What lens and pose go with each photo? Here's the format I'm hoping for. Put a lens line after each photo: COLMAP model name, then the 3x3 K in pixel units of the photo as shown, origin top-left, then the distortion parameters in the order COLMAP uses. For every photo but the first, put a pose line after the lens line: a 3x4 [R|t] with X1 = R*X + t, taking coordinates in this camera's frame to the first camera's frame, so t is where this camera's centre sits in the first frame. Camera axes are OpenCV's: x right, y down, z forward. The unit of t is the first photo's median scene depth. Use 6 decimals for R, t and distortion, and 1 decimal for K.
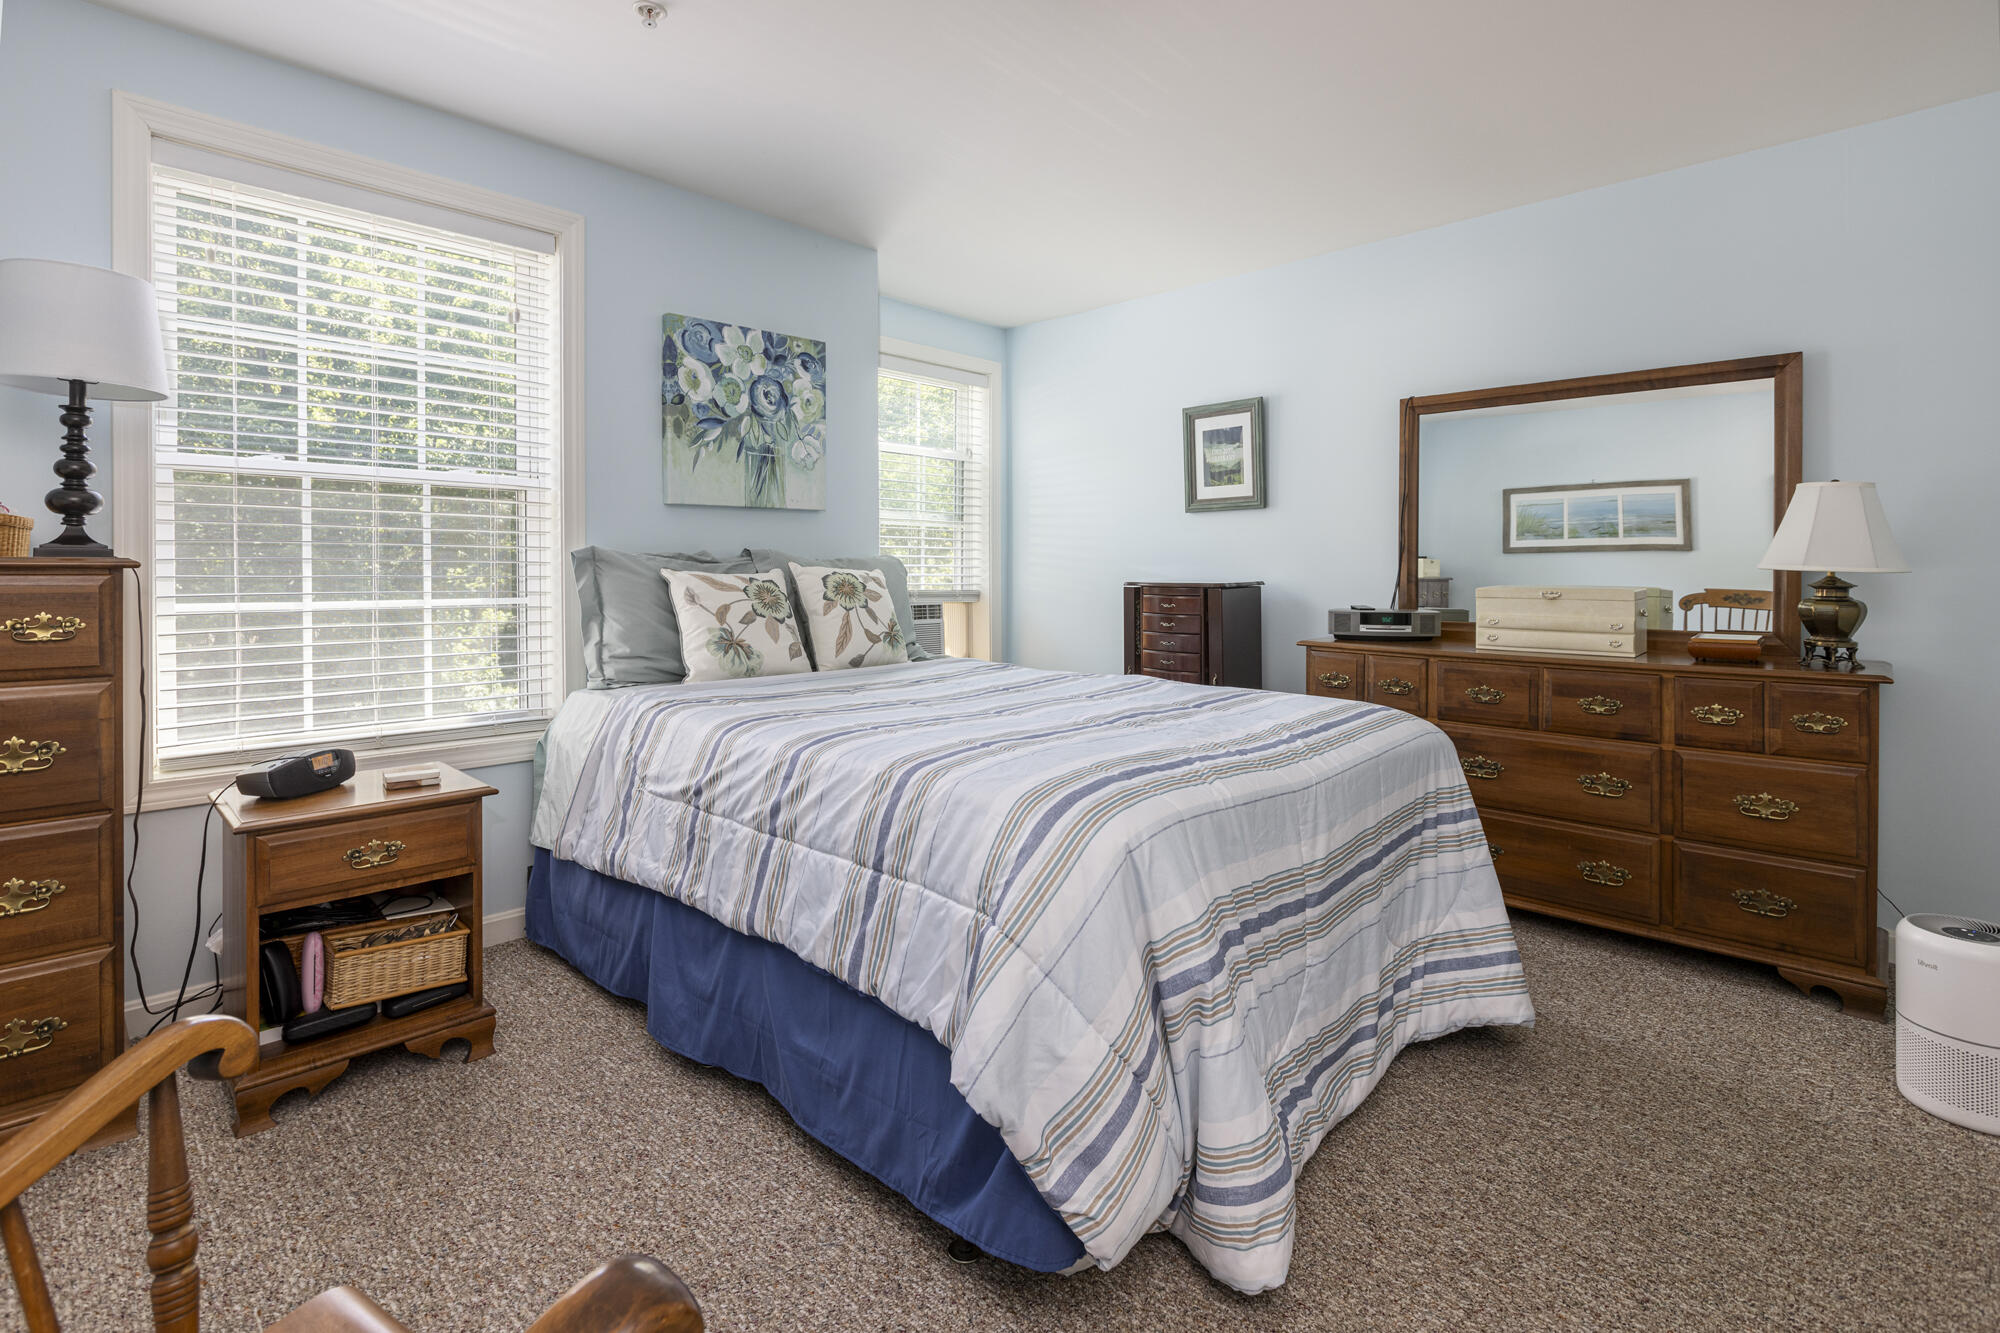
lens RADIAL K [[982.2, 0, 1002.2], [0, 982.2, 548.9], [0, 0, 1]] dist [0.000327, 0.000322]
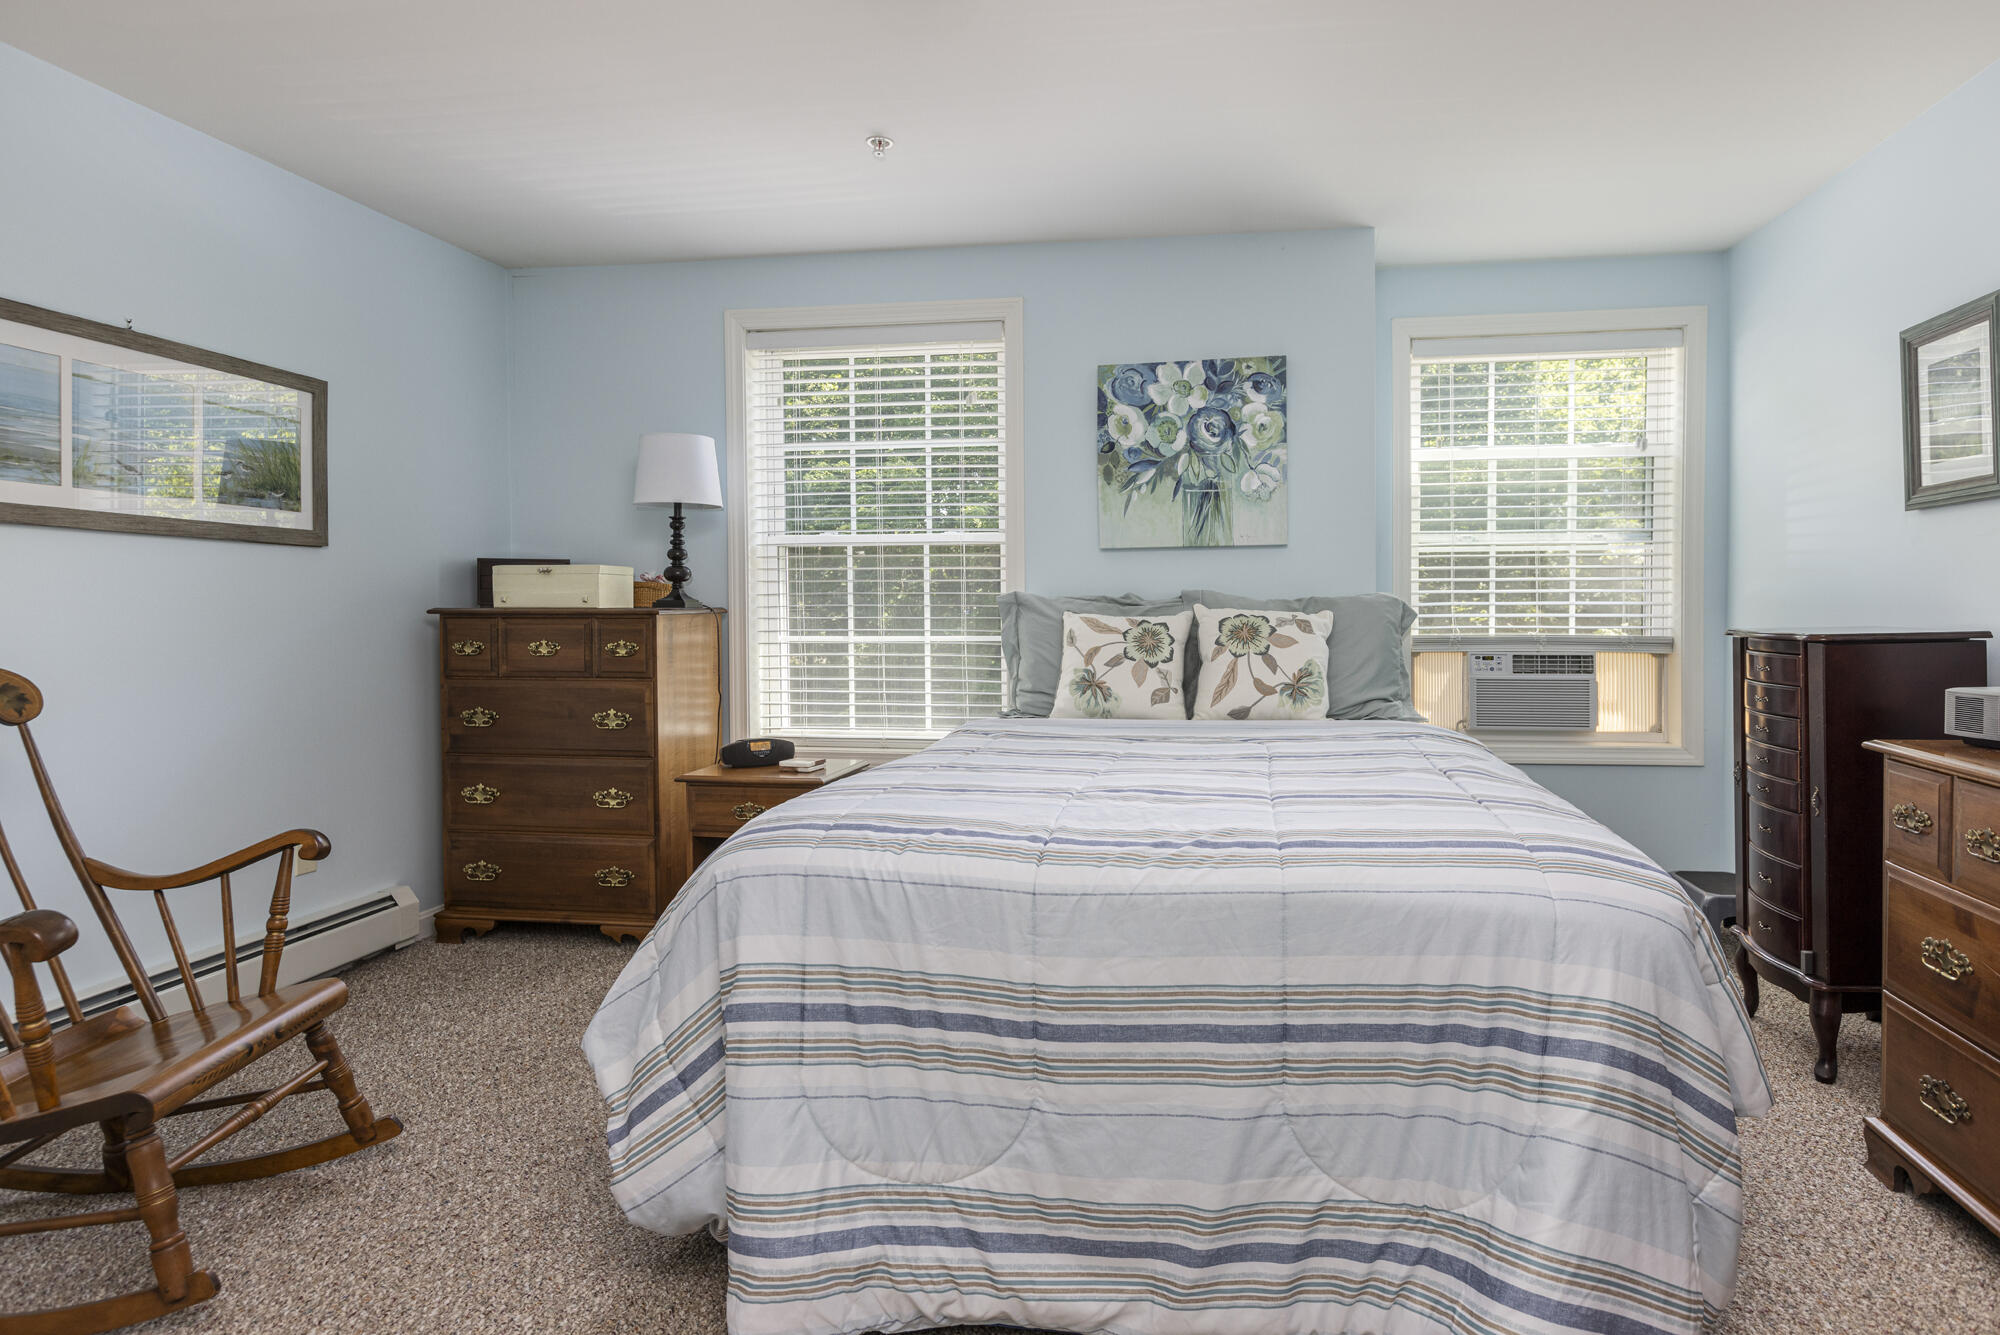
lens RADIAL K [[1118.8, 0, 1041.5], [0, 1118.8, 612.2], [0, 0, 1]] dist [-0.000361, 0.001130]
pose [[0.564675, 0.001403, -0.825312, 0.587320], [0.023890, 0.999552, 0.018045, -0.001601], [0.824967, -0.029906, 0.564389, 0.263897]]
